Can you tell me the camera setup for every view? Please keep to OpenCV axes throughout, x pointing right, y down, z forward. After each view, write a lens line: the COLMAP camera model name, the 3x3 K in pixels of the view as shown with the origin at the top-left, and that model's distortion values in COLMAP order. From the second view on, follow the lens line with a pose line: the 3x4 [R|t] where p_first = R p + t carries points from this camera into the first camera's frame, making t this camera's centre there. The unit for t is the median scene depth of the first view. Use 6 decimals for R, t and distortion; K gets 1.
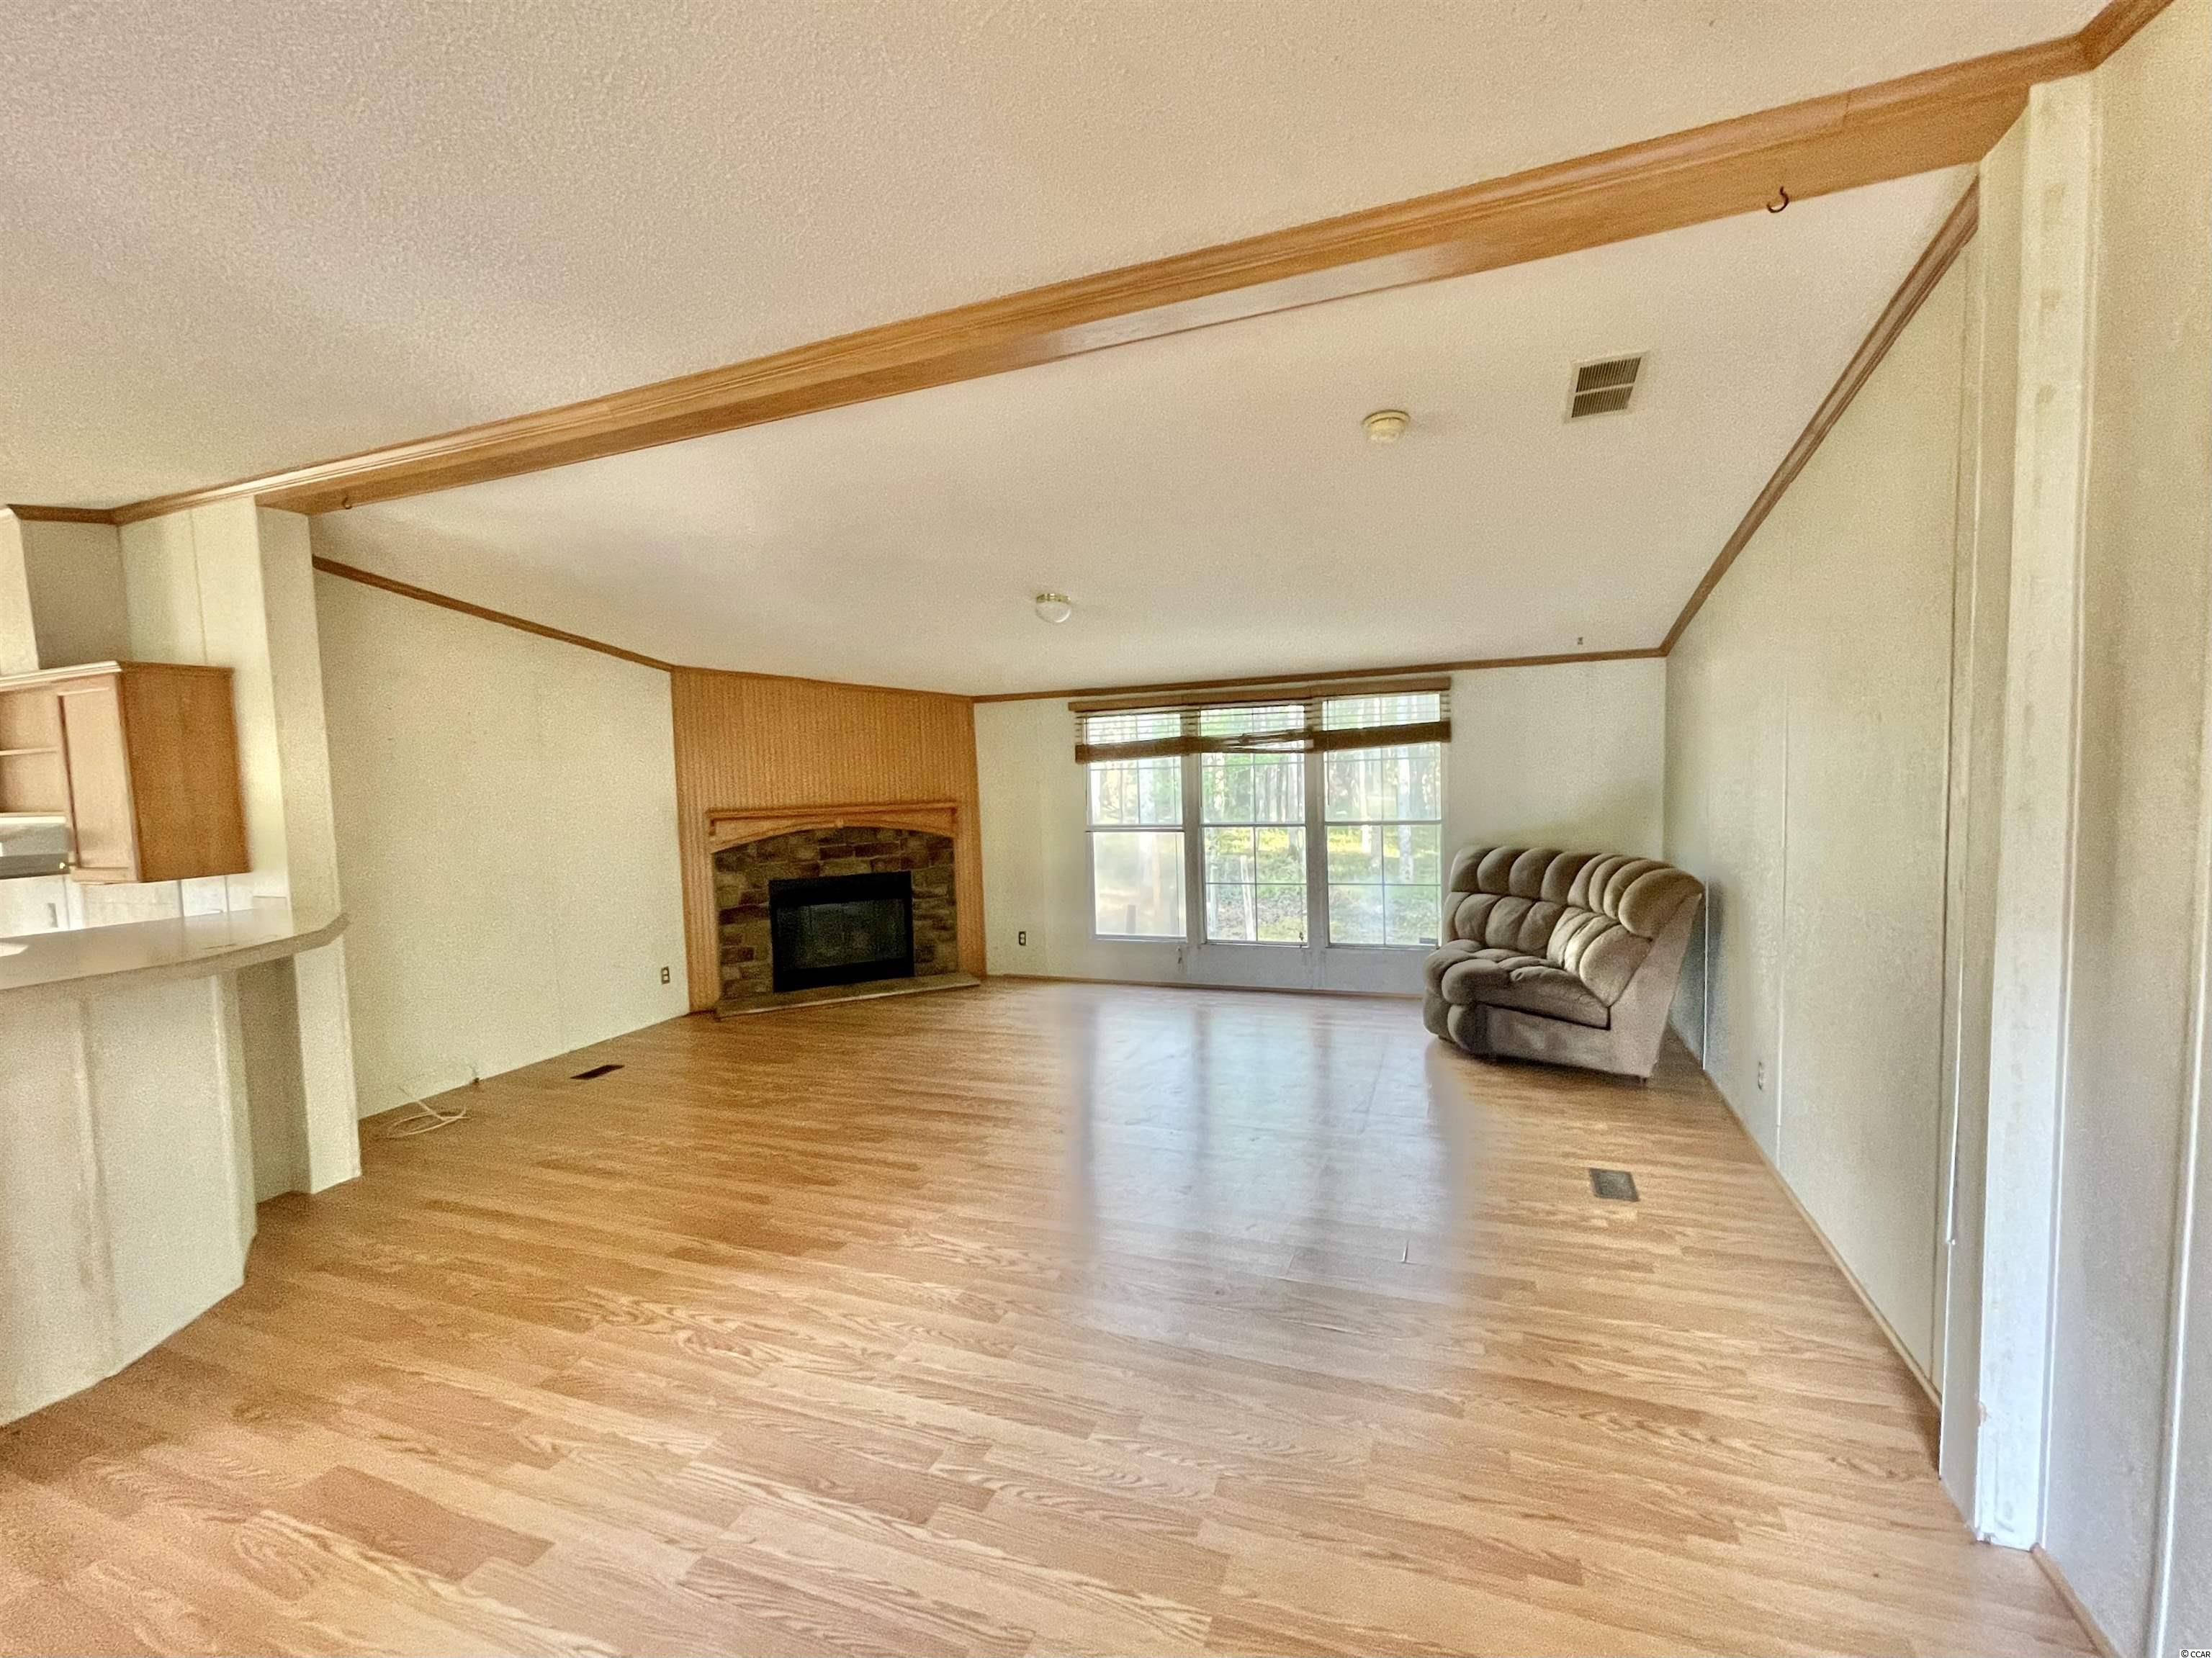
lens RADIAL K [[911.0, 0, 1100.0], [0, 911.0, 826.8], [0, 0, 1]] dist [0.001144, 0.000182]
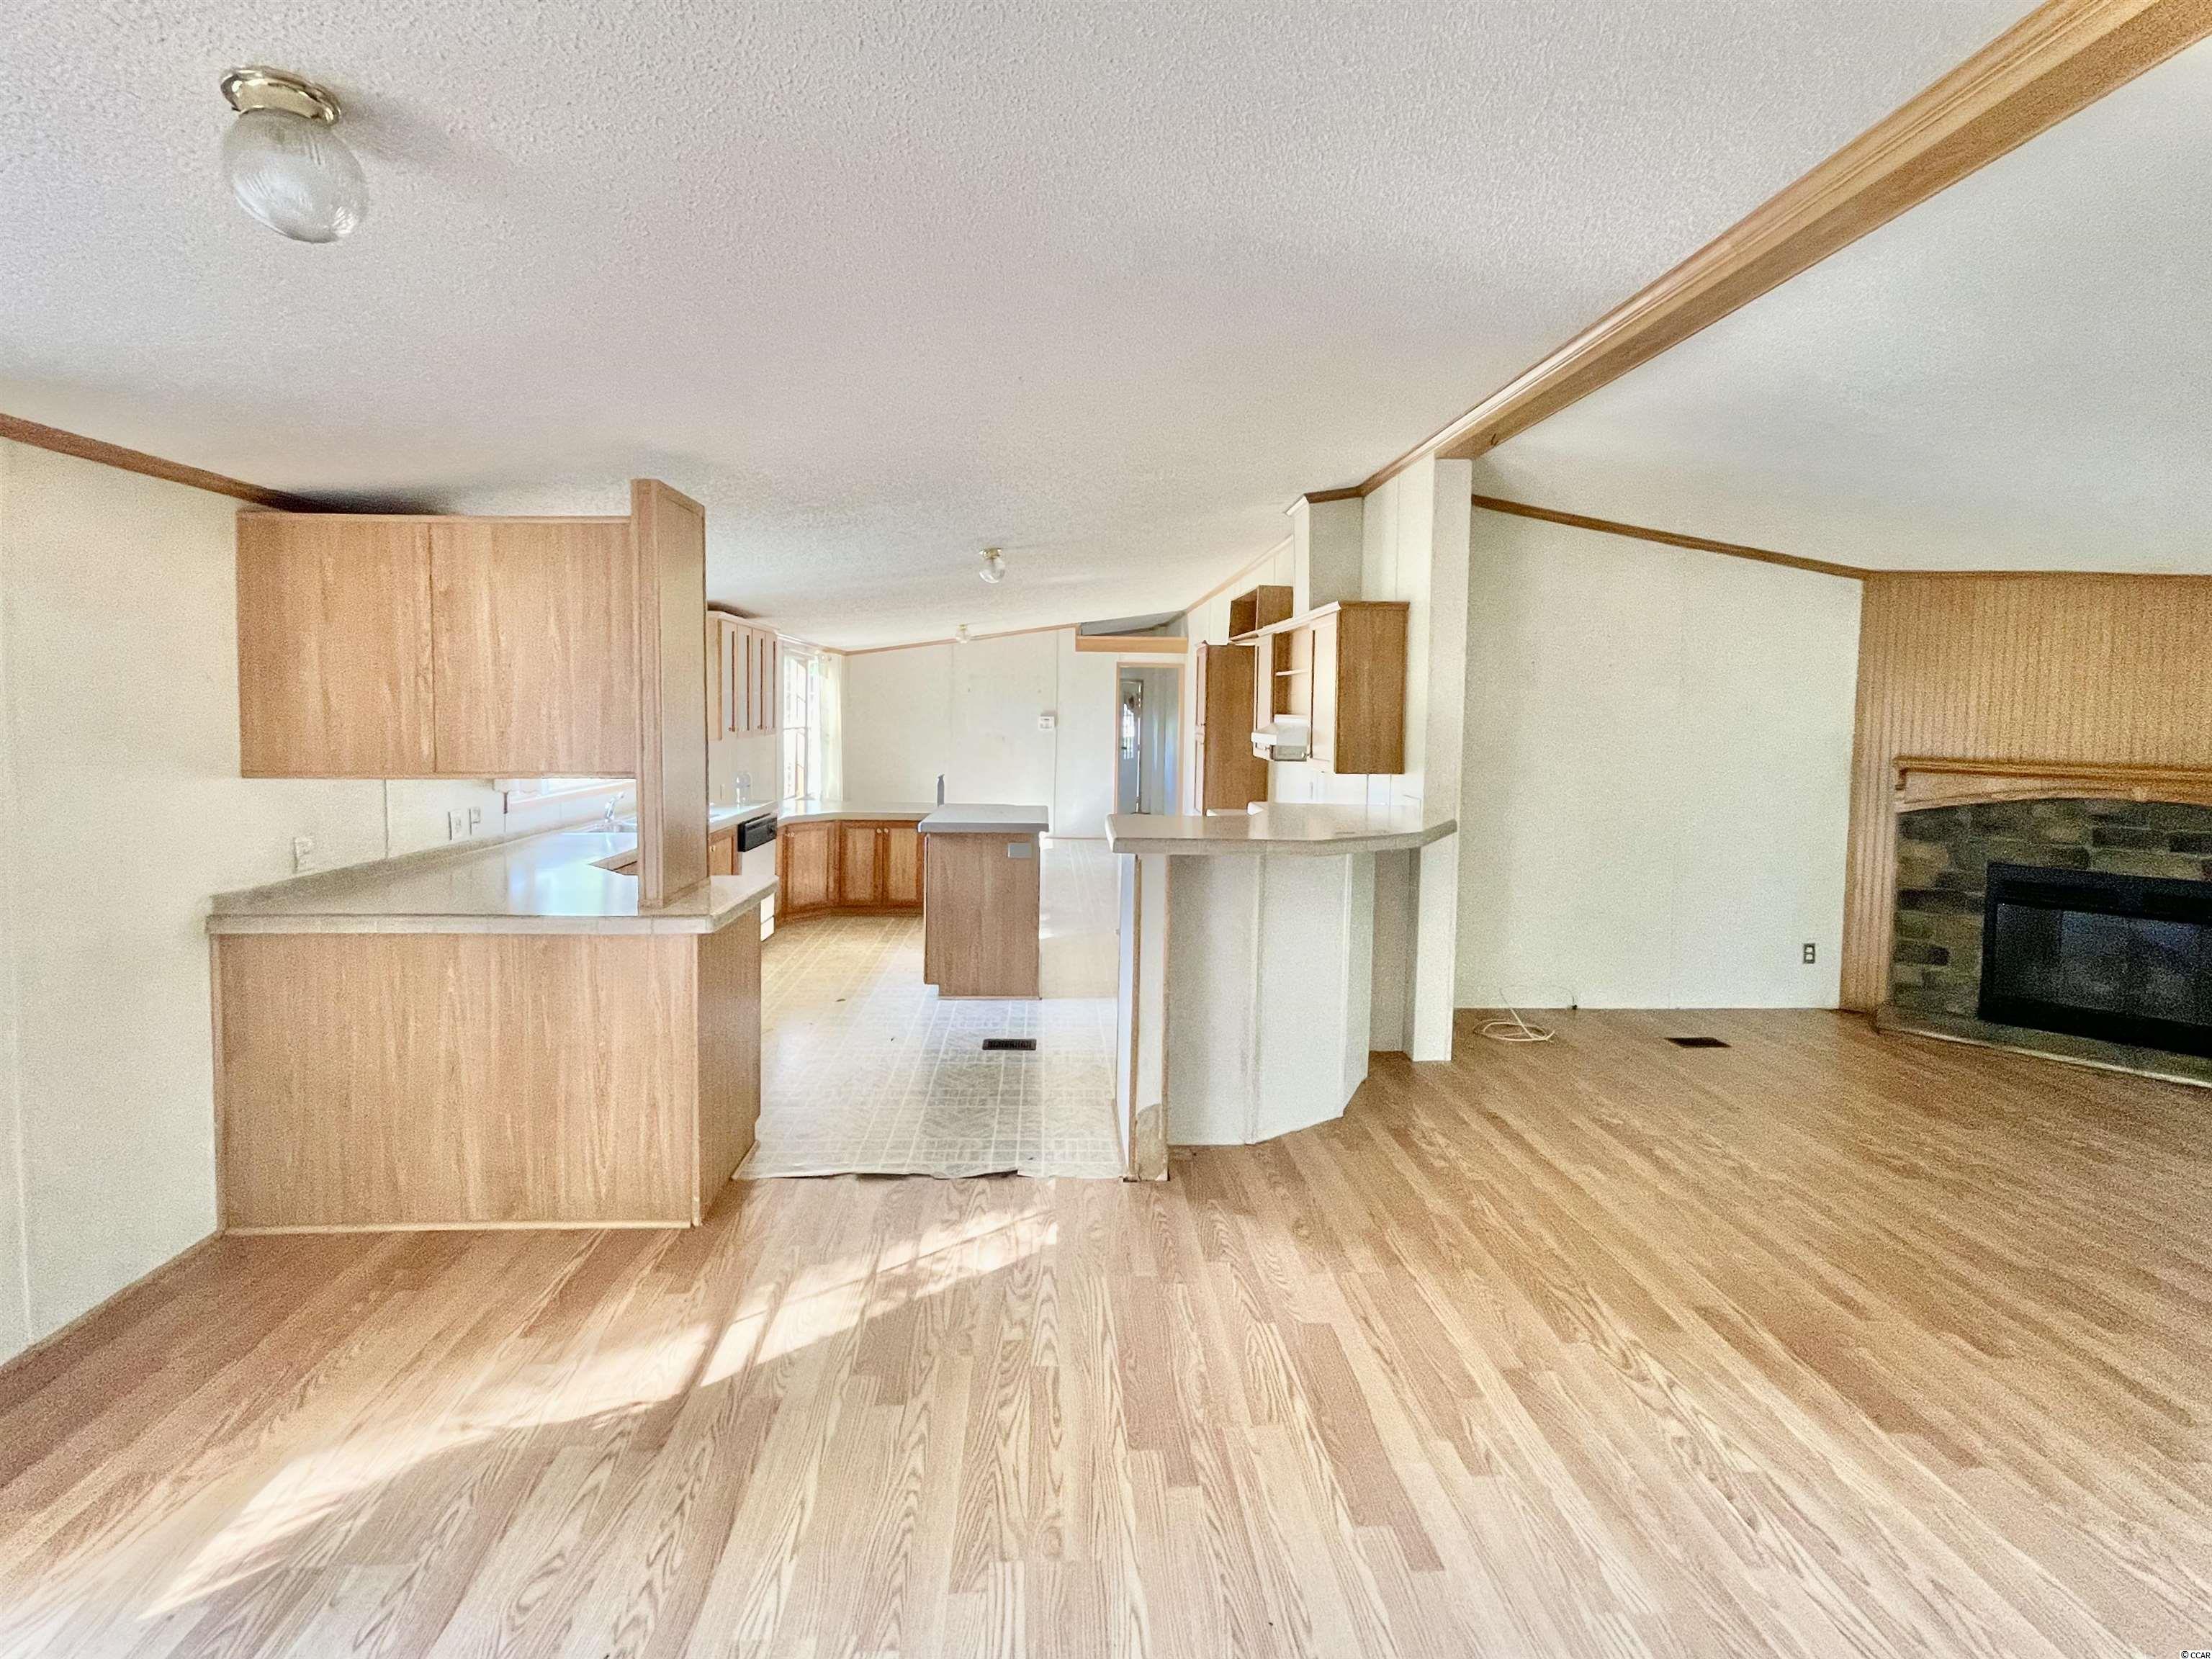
lens RADIAL K [[947.8, 0, 1117.8], [0, 947.8, 747.8], [0, 0, 1]] dist [0.001231, 0.001075]
pose [[0.427802, 0.079690, -0.900353, 0.012607], [-0.088297, 0.995026, 0.046115, -0.007730], [0.899549, 0.059770, 0.432711, 0.121881]]
